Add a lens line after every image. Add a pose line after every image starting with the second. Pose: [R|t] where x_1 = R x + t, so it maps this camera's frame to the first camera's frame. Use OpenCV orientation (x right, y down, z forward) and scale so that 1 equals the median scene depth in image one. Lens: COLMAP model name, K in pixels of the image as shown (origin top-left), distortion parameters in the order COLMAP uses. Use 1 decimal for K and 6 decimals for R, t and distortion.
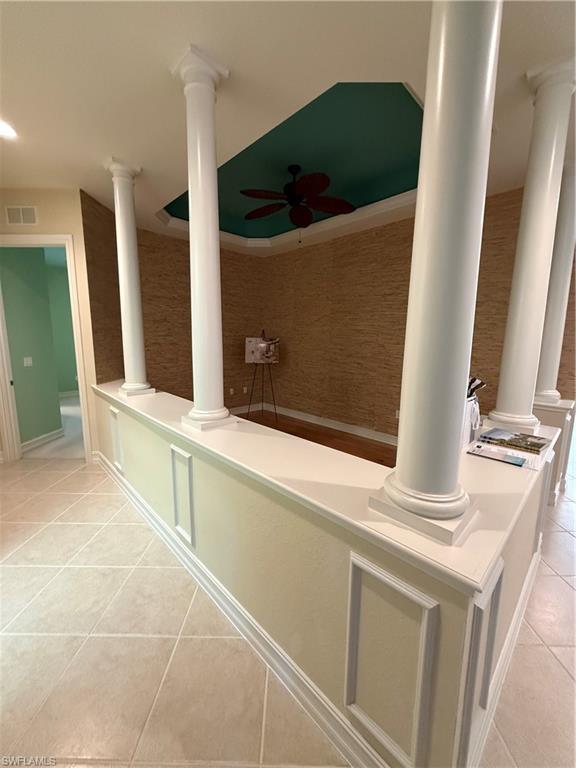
lens RADIAL K [[305.9, 0, 288.8], [0, 305.9, 383.1], [0, 0, 1]] dist [0.003837, 0.001856]
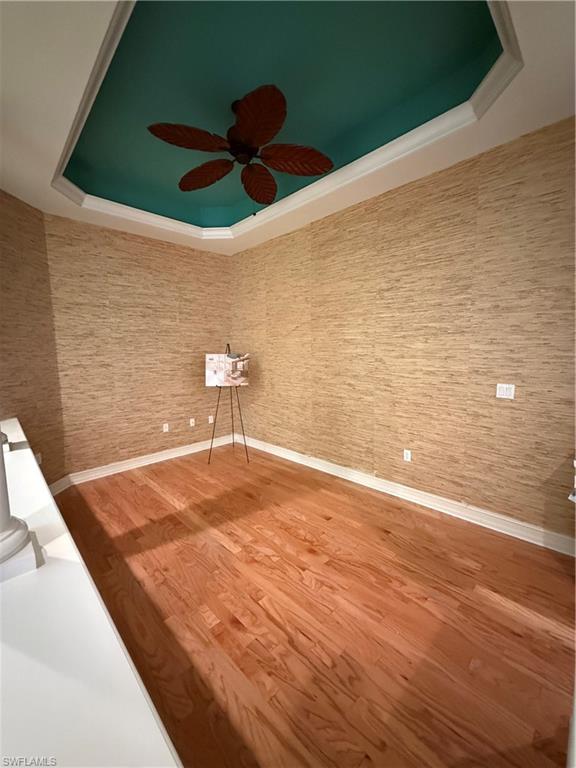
lens RADIAL K [[305.9, 0, 287.3], [0, 305.9, 383.0], [0, 0, 1]] dist [0.003837, 0.001856]
pose [[0.999557, -0.029734, -0.001443, 0.071904], [0.029641, 0.998566, -0.044574, -0.036116], [0.002767, 0.044512, 0.999005, 0.235705]]
